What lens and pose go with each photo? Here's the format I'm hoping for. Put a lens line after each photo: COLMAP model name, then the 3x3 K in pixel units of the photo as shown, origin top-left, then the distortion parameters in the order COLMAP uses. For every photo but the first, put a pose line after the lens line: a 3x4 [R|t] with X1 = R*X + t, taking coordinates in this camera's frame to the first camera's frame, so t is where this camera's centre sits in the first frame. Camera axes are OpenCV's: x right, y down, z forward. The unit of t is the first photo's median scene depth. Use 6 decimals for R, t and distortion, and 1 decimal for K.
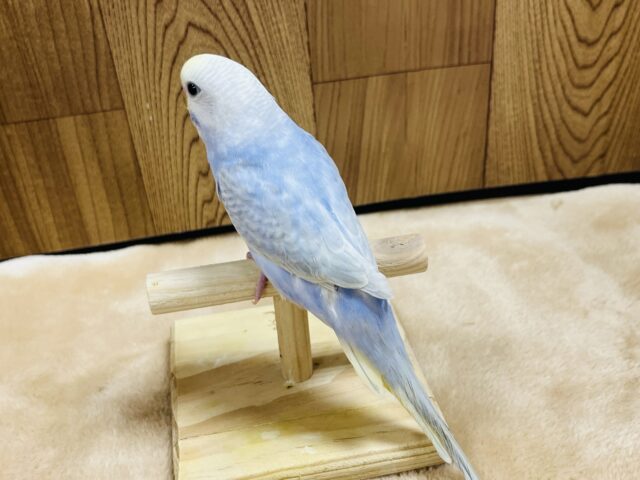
lens RADIAL K [[712.2, 0, 315.0], [0, 712.2, 236.1], [0, 0, 1]] dist [-0.004688, 0.000000]
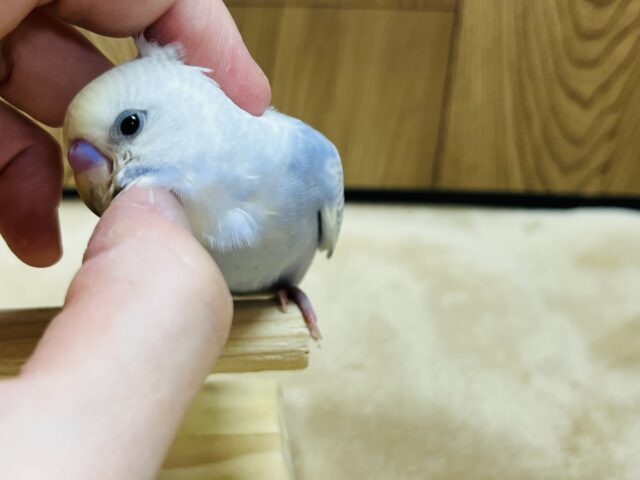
lens RADIAL K [[847.8, 0, 314.1], [0, 847.8, 234.9], [0, 0, 1]] dist [0.017793, 0.000000]
pose [[0.989478, 0.143084, -0.021475, 0.160514], [-0.143709, 0.989131, -0.031119, 0.025539], [0.016789, 0.033877, 0.999285, 0.160866]]
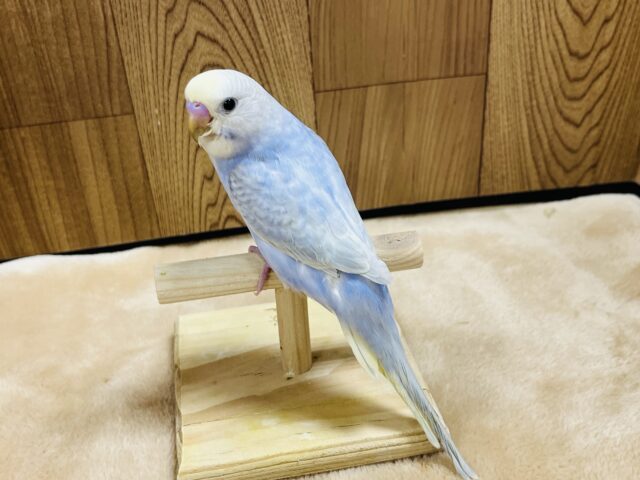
lens RADIAL K [[712.2, 0, 309.6], [0, 712.2, 232.4], [0, 0, 1]] dist [-0.004688, 0.000000]
pose [[0.999913, 0.012186, -0.005112, -0.002714], [-0.012368, 0.999234, -0.037118, 0.030230], [0.004655, 0.037178, 0.999298, -0.034939]]
